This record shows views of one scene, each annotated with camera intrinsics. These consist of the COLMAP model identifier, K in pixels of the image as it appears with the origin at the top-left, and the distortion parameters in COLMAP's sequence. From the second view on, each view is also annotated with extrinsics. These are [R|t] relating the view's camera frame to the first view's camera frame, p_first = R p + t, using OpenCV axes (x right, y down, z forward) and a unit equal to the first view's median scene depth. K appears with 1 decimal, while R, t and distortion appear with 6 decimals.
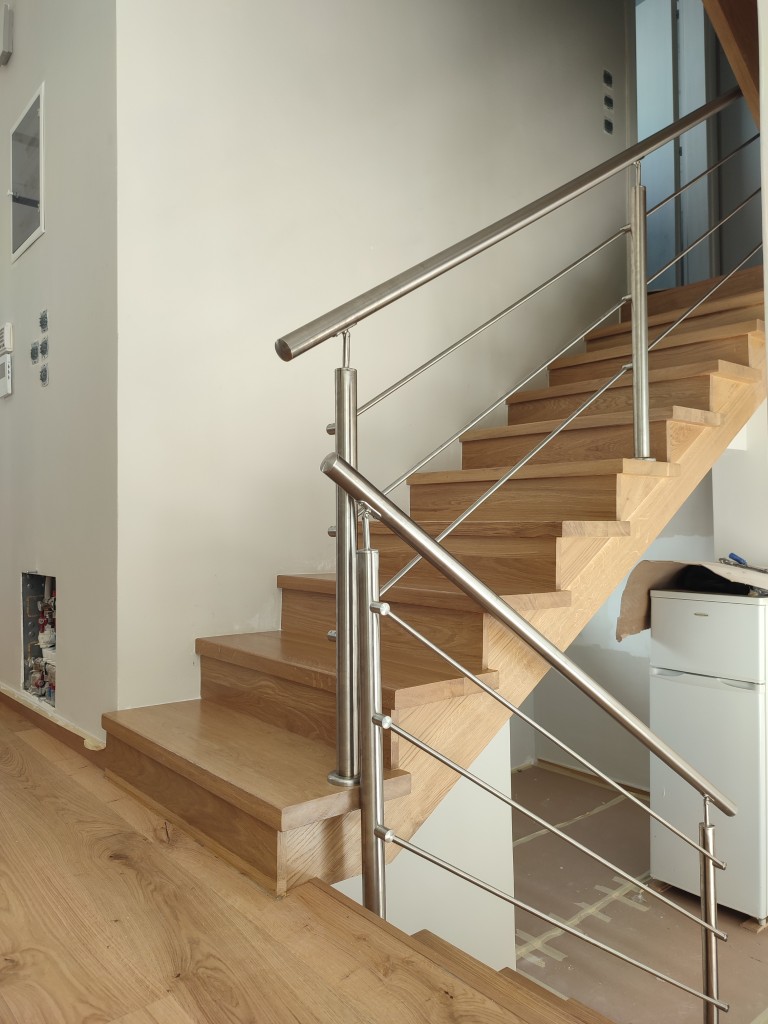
lens RADIAL K [[749.5, 0, 384.1], [0, 749.5, 508.6], [0, 0, 1]] dist [0.018575, -0.008872]
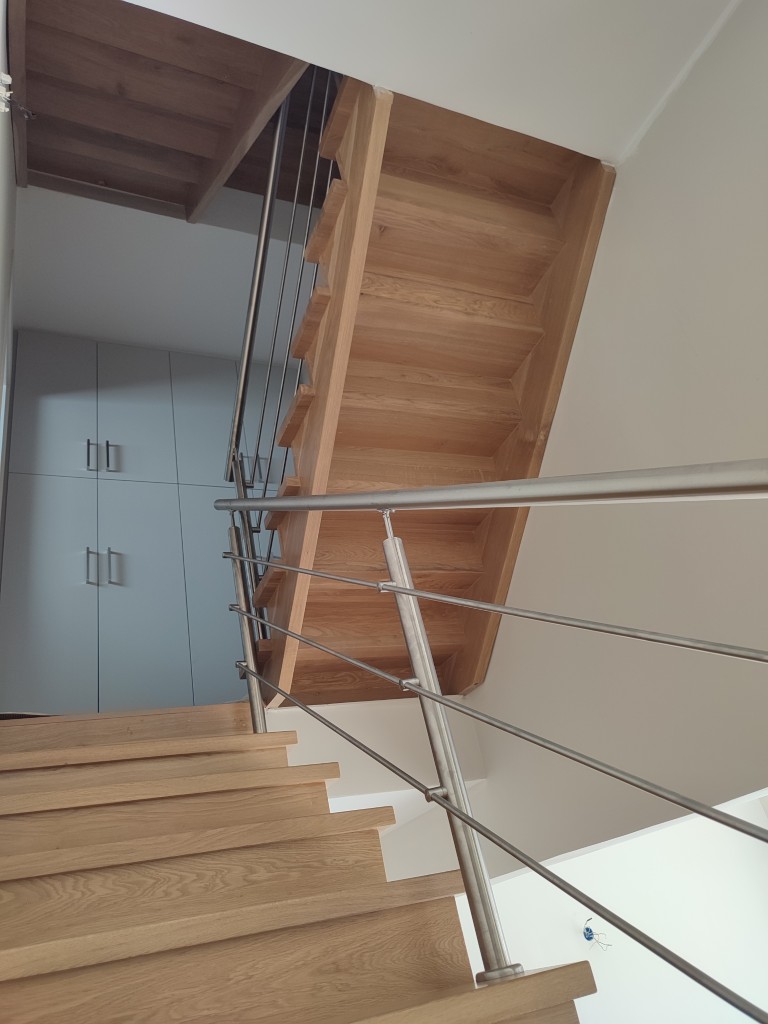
lens RADIAL K [[749.5, 0, 384.1], [0, 749.5, 508.6], [0, 0, 1]] dist [0.018575, -0.008872]
pose [[0.278820, 0.452153, 0.847241, -0.344372], [0.179197, 0.842237, -0.508454, -0.097726], [-0.943477, 0.293590, 0.153807, 1.028286]]
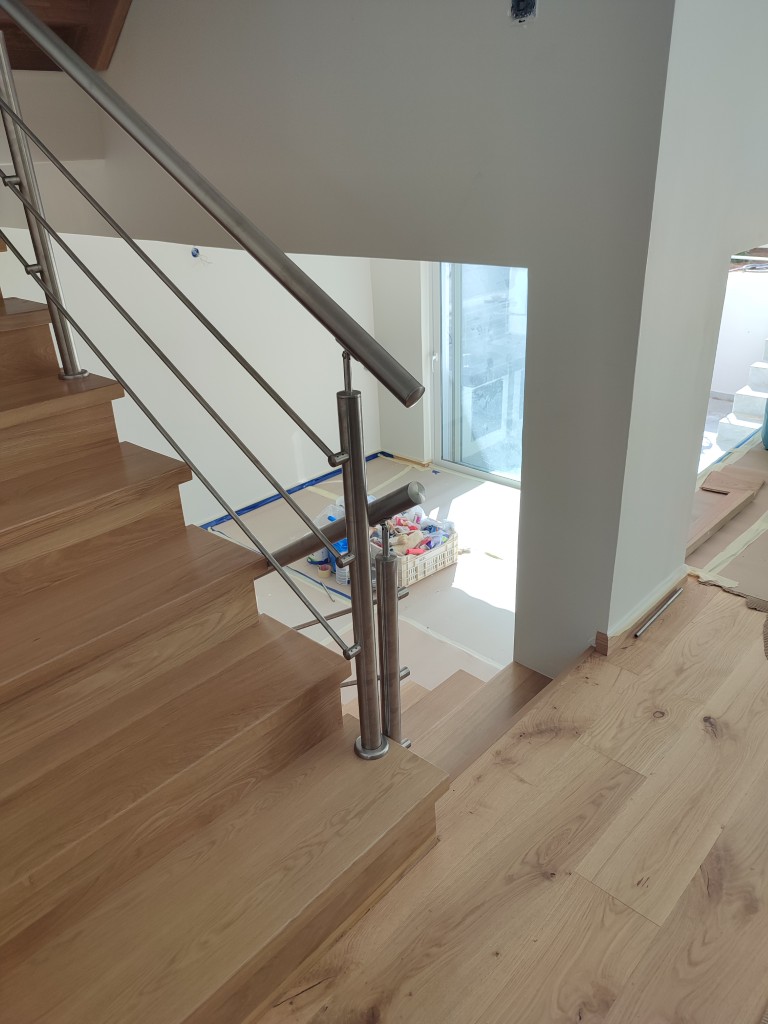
lens RADIAL K [[747.6, 0, 381.3], [0, 747.6, 508.2], [0, 0, 1]] dist [0.034520, -0.031476]
pose [[-0.117817, -0.408790, 0.904992, -0.715846], [0.029688, 0.909482, 0.414683, -0.334289], [-0.992591, 0.075725, -0.095016, 0.827020]]
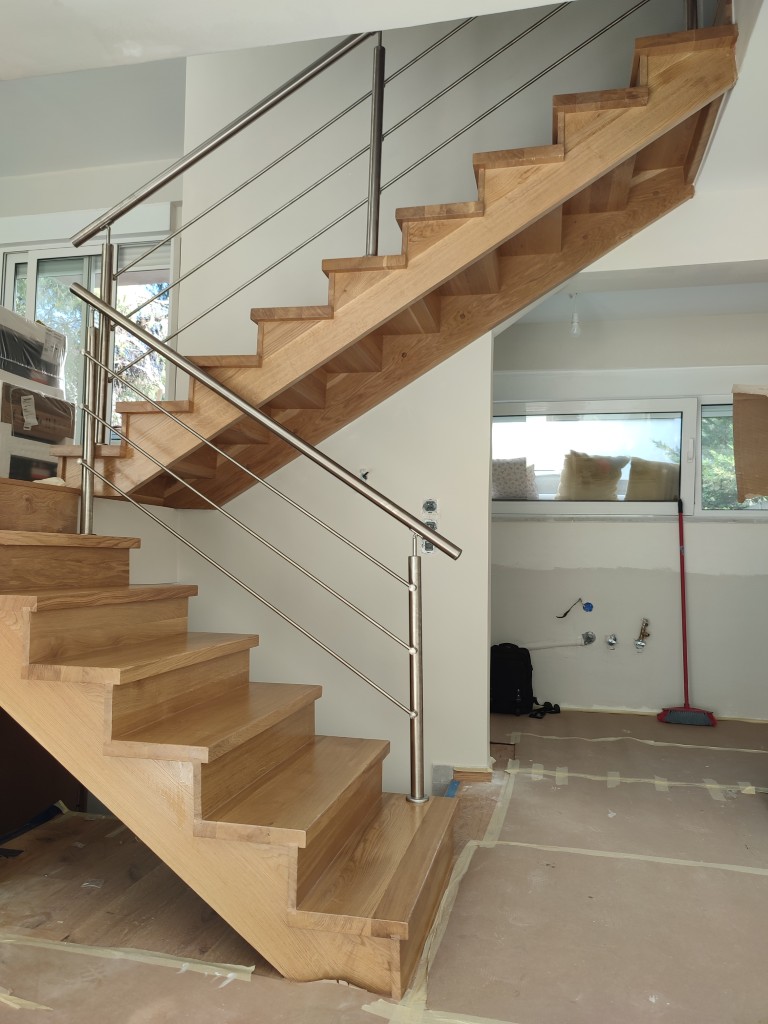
lens RADIAL K [[749.5, 0, 384.1], [0, 749.5, 508.6], [0, 0, 1]] dist [0.018575, -0.008872]
pose [[0.602912, -0.028838, -0.797286, 1.554000], [-0.013495, 0.998835, -0.046333, 0.472383], [0.797694, 0.038694, 0.601820, 0.317864]]
